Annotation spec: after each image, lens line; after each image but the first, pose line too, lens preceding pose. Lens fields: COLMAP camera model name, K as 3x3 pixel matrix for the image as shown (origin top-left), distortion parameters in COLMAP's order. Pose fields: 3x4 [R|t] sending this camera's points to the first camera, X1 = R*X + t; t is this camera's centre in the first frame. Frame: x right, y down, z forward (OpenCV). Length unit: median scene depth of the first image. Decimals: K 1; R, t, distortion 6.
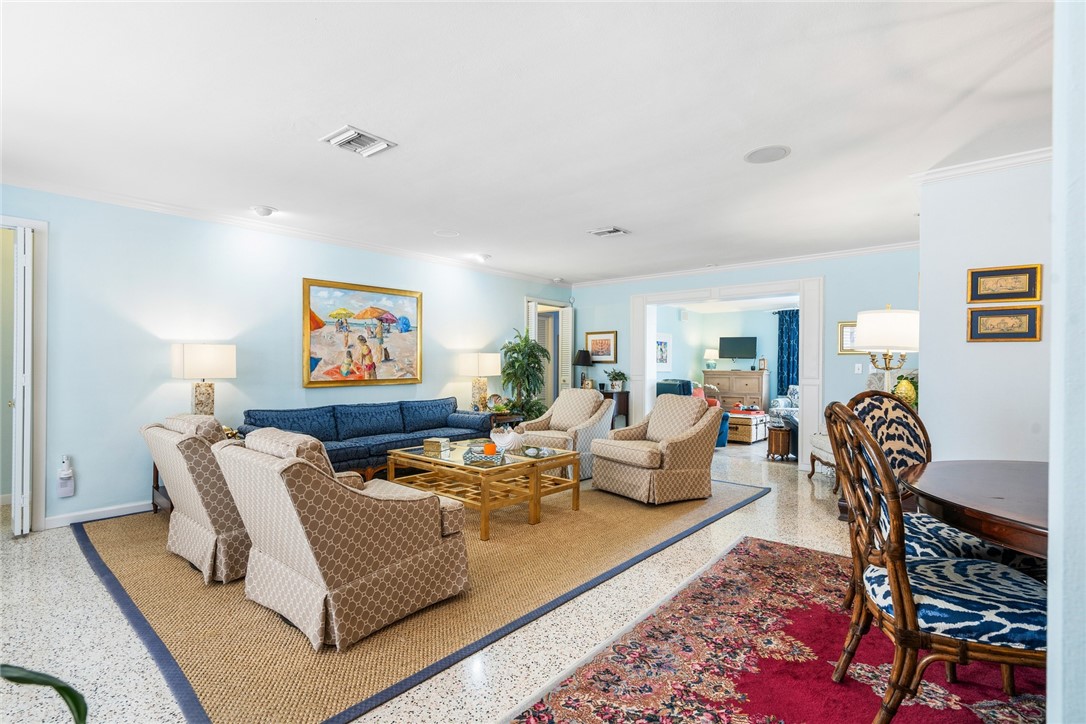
lens RADIAL K [[511.0, 0, 543.0], [0, 511.0, 362.0], [0, 0, 1]] dist [0.000282, 0.000153]
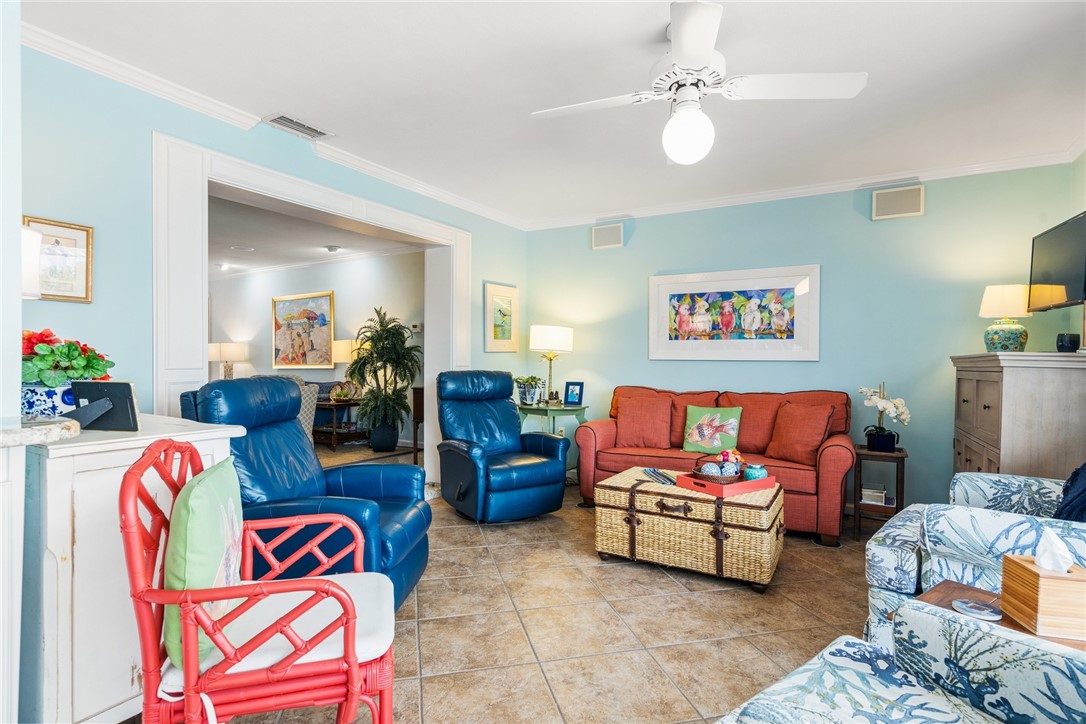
lens RADIAL K [[554.9, 0, 543.0], [0, 554.9, 362.0], [0, 0, 1]] dist [0.000665, 0.000455]
pose [[0.167031, -0.007569, -0.985923, 1.196112], [0.005105, 0.999964, -0.006812, 0.041732], [0.985938, -0.003895, 0.167064, 1.375223]]
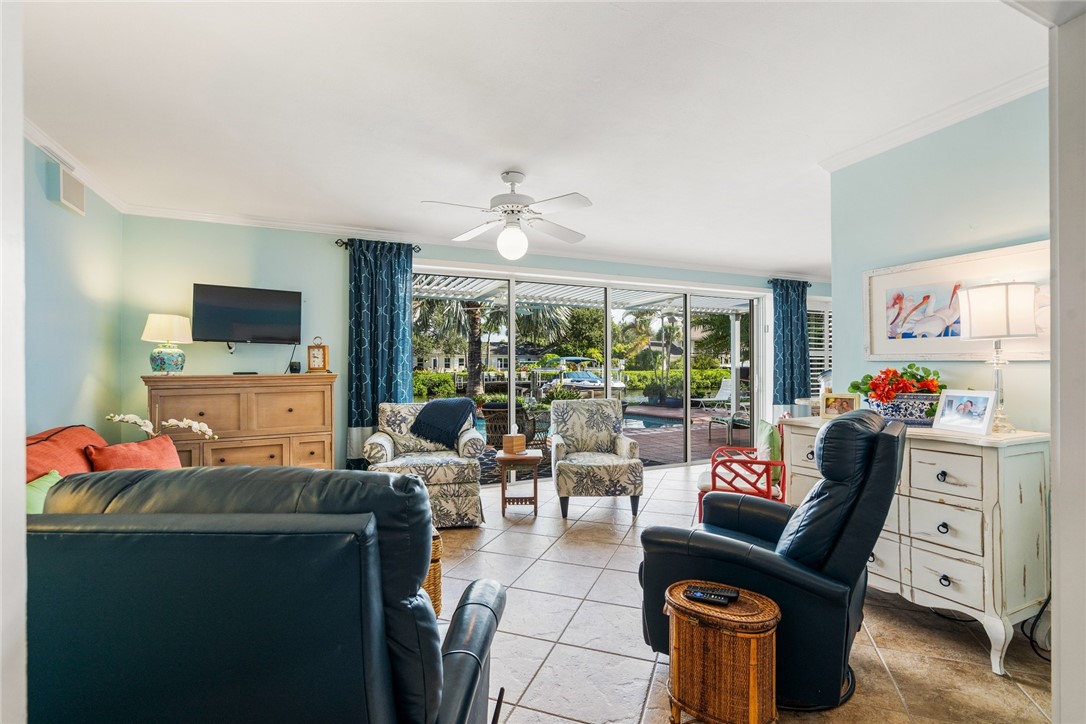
lens RADIAL K [[486.9, 0, 543.0], [0, 486.9, 362.0], [0, 0, 1]] dist [0.001548, 0.000121]
pose [[0.420390, -0.002523, 0.907340, 0.271730], [0.000576, 0.999997, 0.002513, 0.013264], [-0.907343, -0.000534, 0.420390, 1.257384]]
